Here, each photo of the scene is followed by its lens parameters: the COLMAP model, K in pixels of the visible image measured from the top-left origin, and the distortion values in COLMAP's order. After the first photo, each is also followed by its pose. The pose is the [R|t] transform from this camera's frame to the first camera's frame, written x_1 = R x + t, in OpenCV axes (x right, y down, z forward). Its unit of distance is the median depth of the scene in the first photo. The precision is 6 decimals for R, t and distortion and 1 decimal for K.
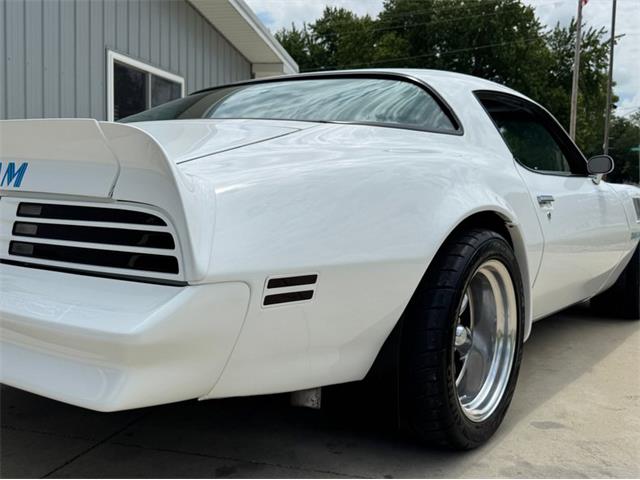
lens RADIAL K [[628.1, 0, 323.4], [0, 628.1, 247.7], [0, 0, 1]] dist [0.014108, 0.000000]
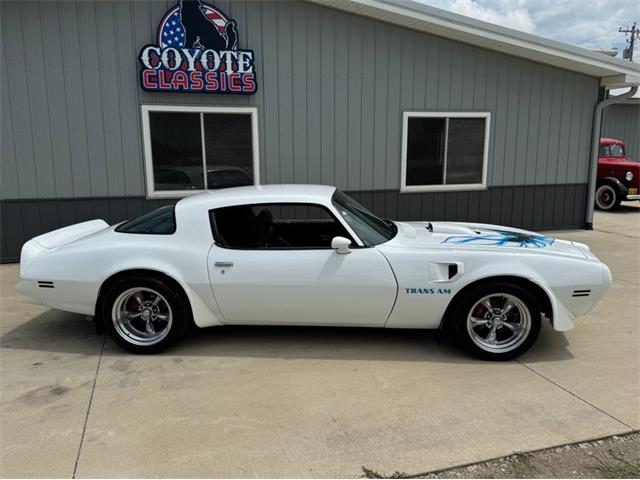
lens RADIAL K [[520.5, 0, 330.2], [0, 520.5, 246.3], [0, 0, 1]] dist [0.025694, -0.028280]
pose [[0.523457, 0.127650, -0.842436, 0.728164], [-0.047837, 0.991557, 0.120522, -0.131552], [0.850708, -0.022789, 0.525144, 0.149658]]
